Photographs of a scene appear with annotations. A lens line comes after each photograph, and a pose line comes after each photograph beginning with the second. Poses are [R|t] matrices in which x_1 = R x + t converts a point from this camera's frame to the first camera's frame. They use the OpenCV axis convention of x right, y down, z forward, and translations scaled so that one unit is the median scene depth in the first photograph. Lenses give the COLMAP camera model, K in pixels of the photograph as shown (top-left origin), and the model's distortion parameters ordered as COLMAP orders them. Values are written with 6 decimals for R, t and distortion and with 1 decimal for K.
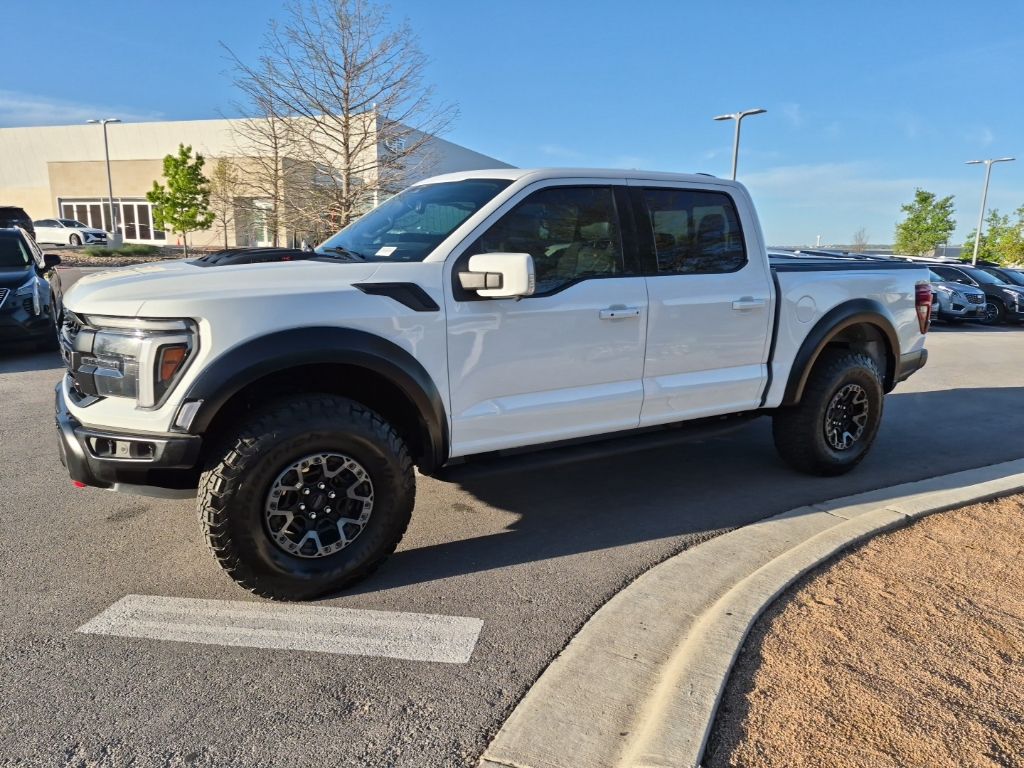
lens RADIAL K [[702.9, 0, 504.3], [0, 702.9, 395.5], [0, 0, 1]] dist [0.088639, -0.090702]
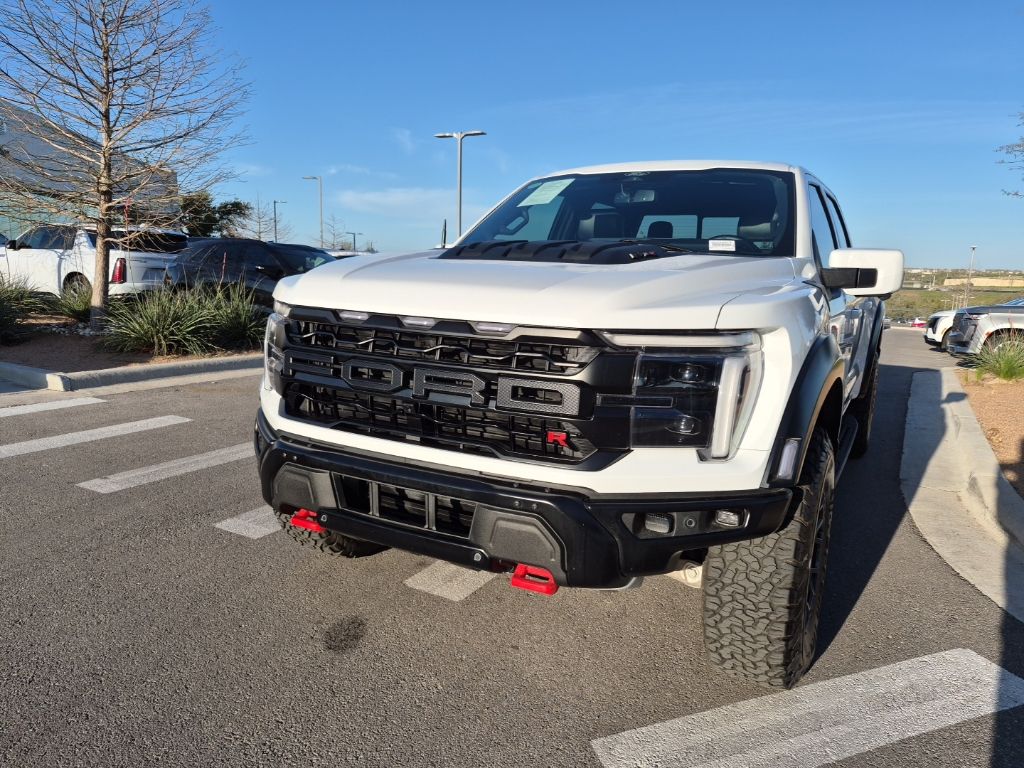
lens RADIAL K [[707.1, 0, 515.4], [0, 707.1, 388.6], [0, 0, 1]] dist [0.082247, -0.077444]
pose [[0.870862, -0.072731, 0.486117, -0.851228], [0.086855, 0.996199, -0.006549, -0.053726], [-0.483793, 0.047925, 0.873869, 0.412642]]
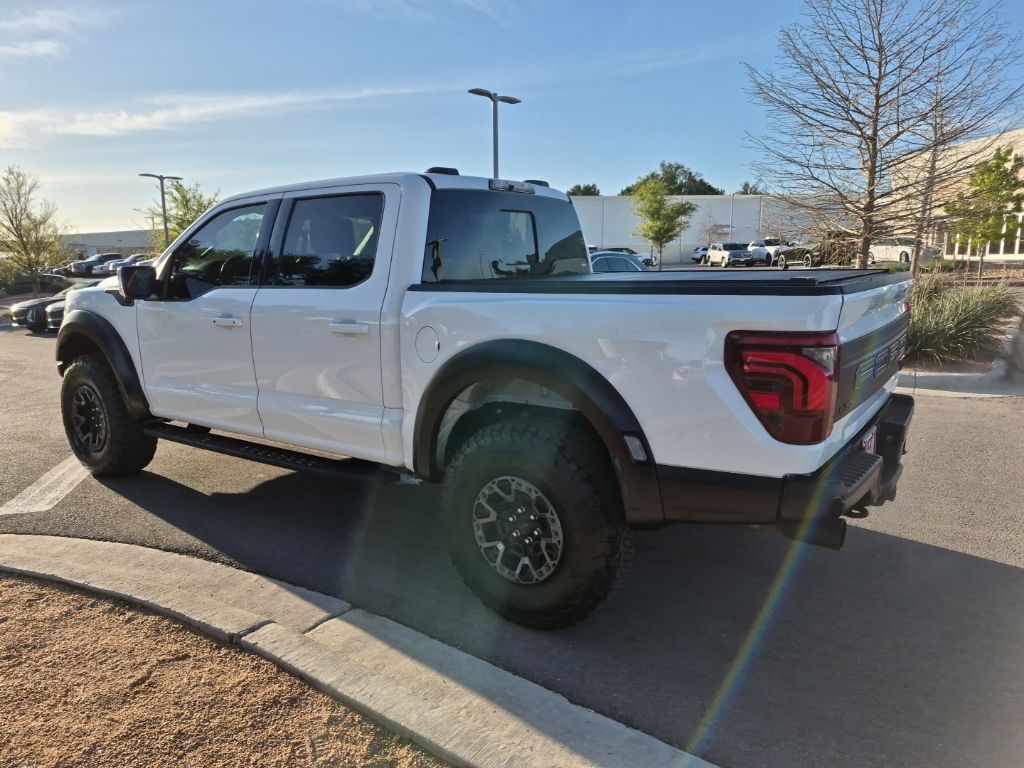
lens RADIAL K [[707.1, 0, 515.4], [0, 707.1, 388.6], [0, 0, 1]] dist [0.082247, -0.077444]
pose [[0.388319, 0.144162, -0.910179, 1.515579], [-0.174873, 0.981269, 0.080814, -0.205466], [0.904780, 0.127784, 0.406256, 1.106362]]
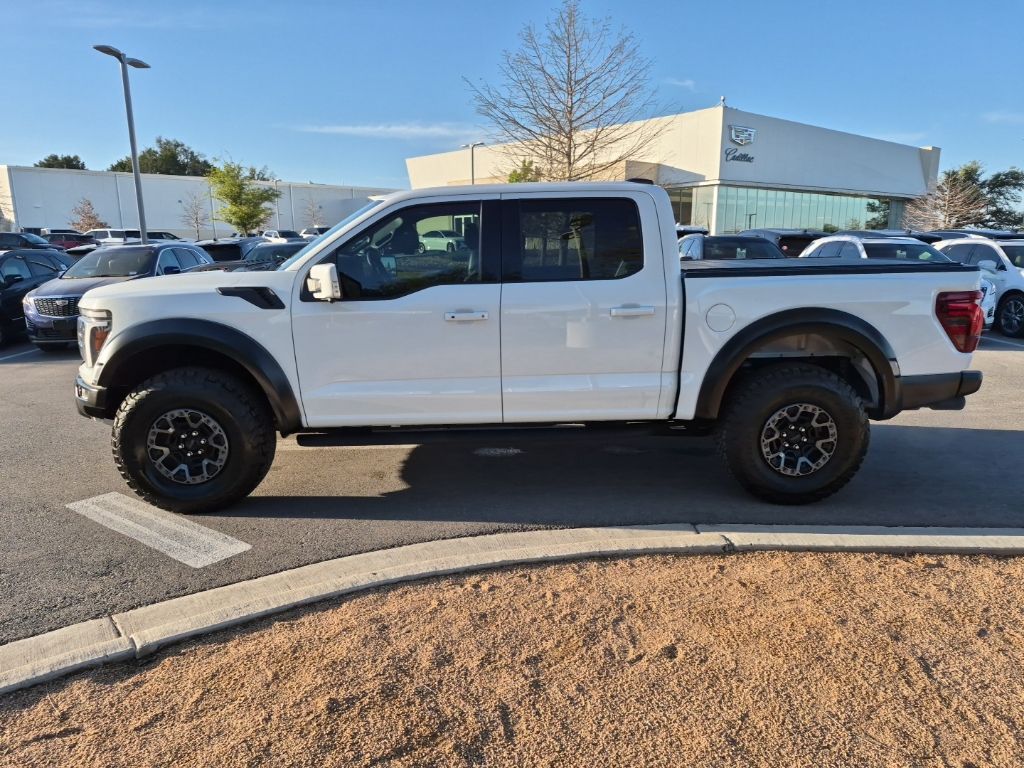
lens RADIAL K [[698.6, 0, 506.7], [0, 698.6, 405.4], [0, 0, 1]] dist [0.098501, -0.105676]
pose [[0.870151, 0.087530, -0.484949, 0.878784], [-0.078937, 0.996149, 0.038160, -0.026685], [0.486422, 0.005076, 0.873709, 0.076480]]
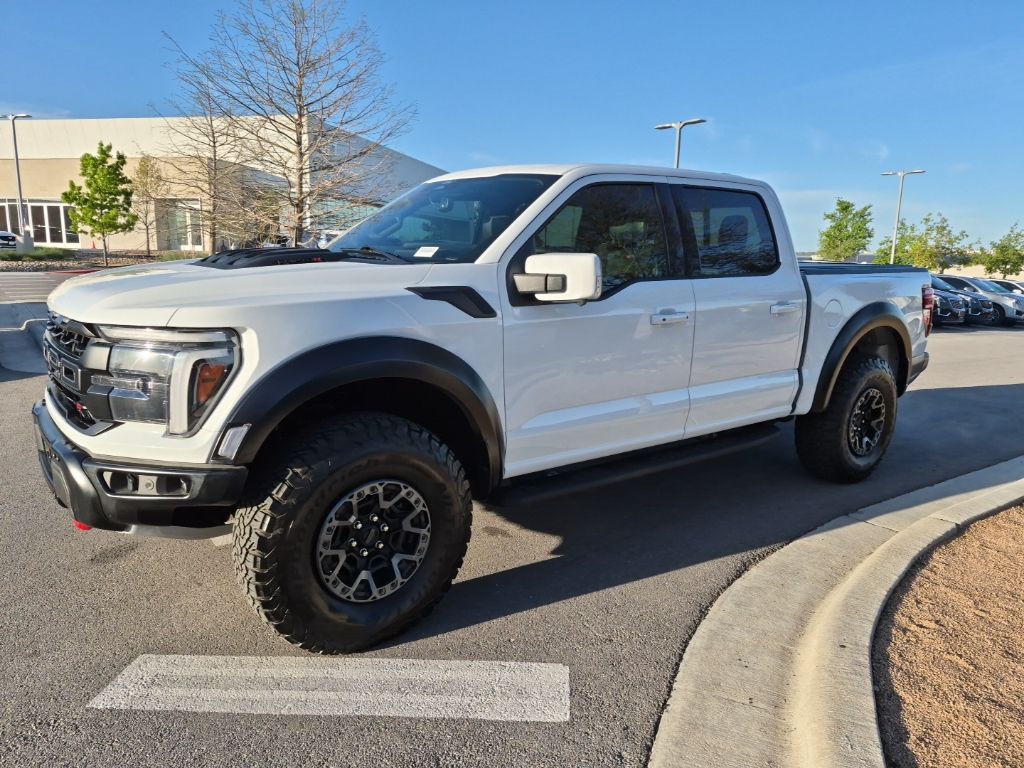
lens RADIAL K [[705.4, 0, 507.0], [0, 705.4, 384.8], [0, 0, 1]] dist [0.077270, -0.073704]
pose [[0.994747, -0.016201, 0.101074, -0.168134], [0.018453, 0.999601, -0.021380, -0.013949], [-0.100688, 0.023133, 0.994649, 0.102027]]
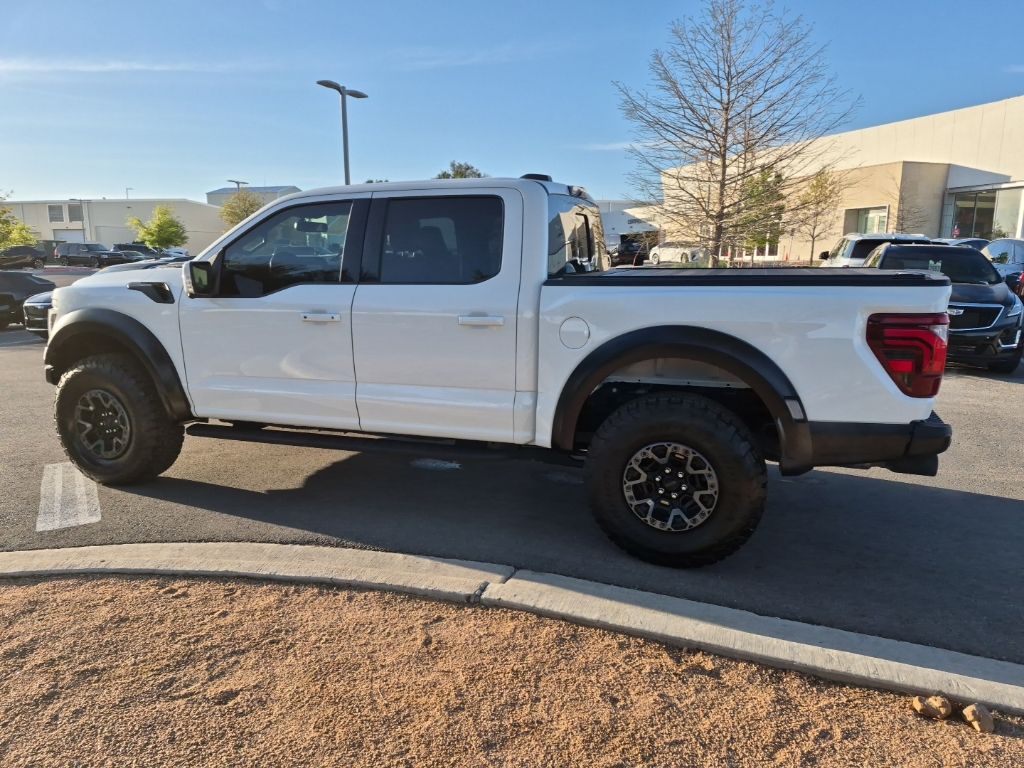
lens RADIAL K [[702.9, 0, 504.3], [0, 702.9, 395.5], [0, 0, 1]] dist [0.088639, -0.090702]
pose [[0.626549, 0.134310, -0.767722, 1.365356], [-0.150234, 0.987379, 0.050129, -0.108388], [0.764765, 0.083930, 0.638819, 0.609938]]
